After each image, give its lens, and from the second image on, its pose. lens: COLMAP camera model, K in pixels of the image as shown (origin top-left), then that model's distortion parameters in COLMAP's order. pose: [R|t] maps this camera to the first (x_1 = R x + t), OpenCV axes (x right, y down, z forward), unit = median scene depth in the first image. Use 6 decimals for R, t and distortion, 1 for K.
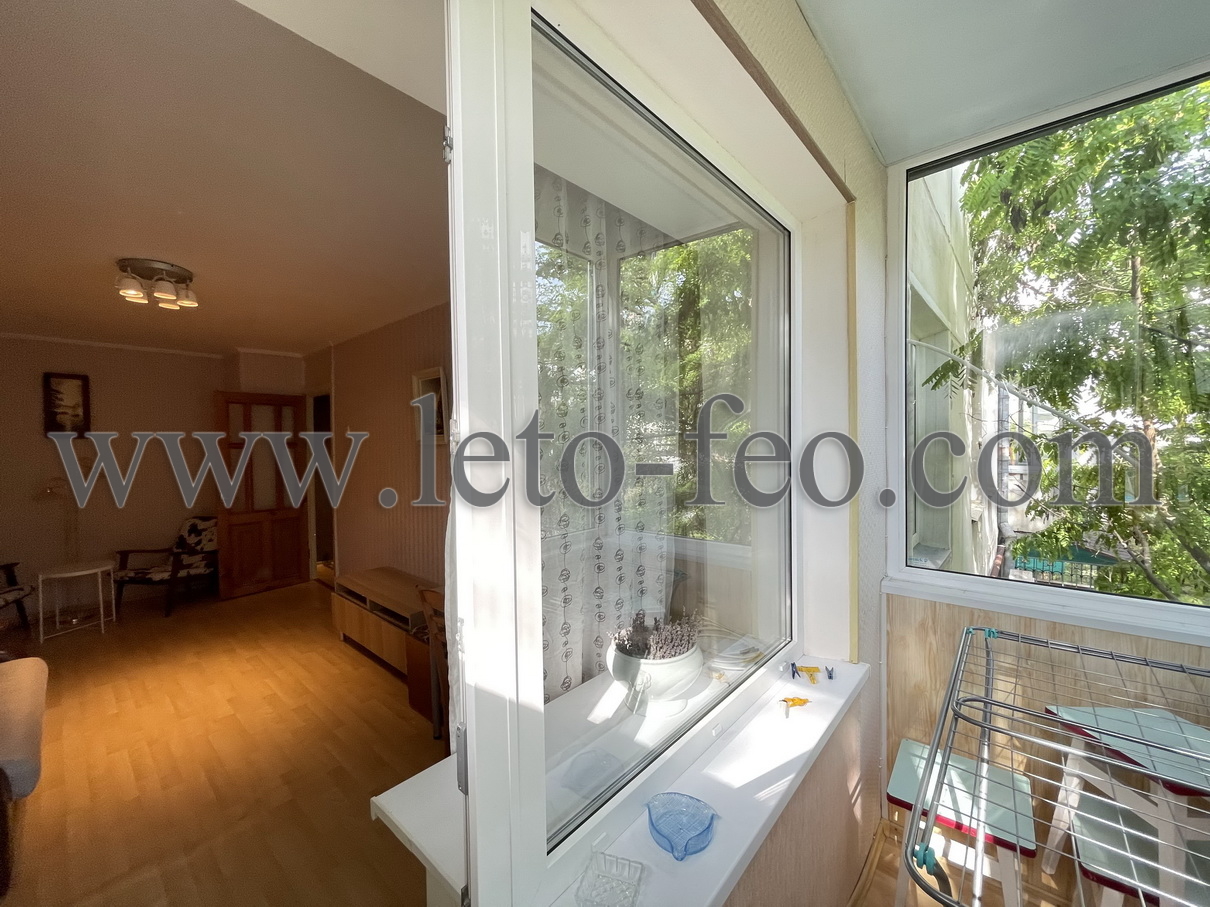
lens RADIAL K [[488.0, 0, 602.7], [0, 488.0, 451.2], [0, 0, 1]] dist [-0.000496, 0.001523]
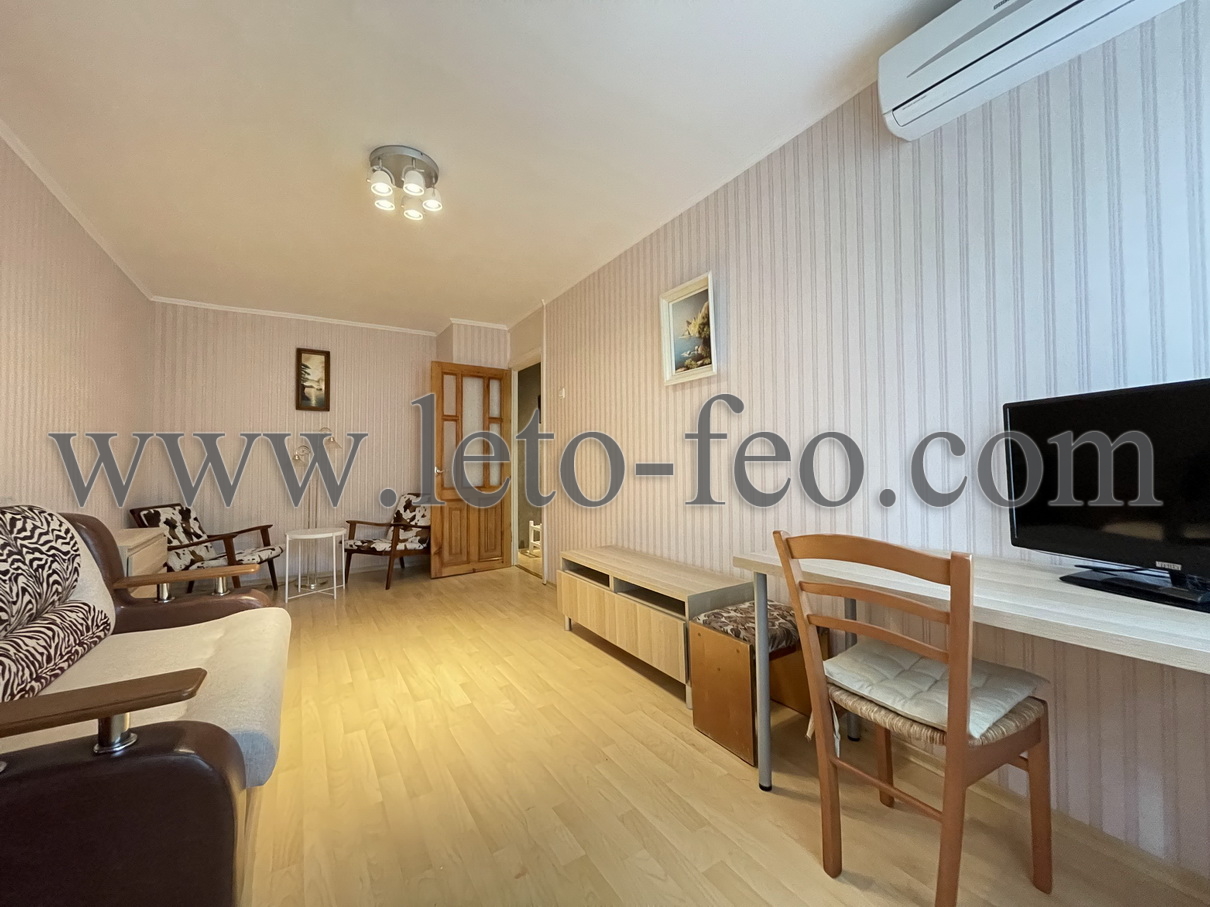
lens RADIAL K [[488.0, 0, 605.4], [0, 488.0, 451.8], [0, 0, 1]] dist [-0.000496, 0.001523]
pose [[0.960417, -0.001616, -0.278561, -0.221935], [-0.009784, 0.999170, -0.039532, 0.108501], [0.278394, 0.040693, 0.959605, 0.193688]]
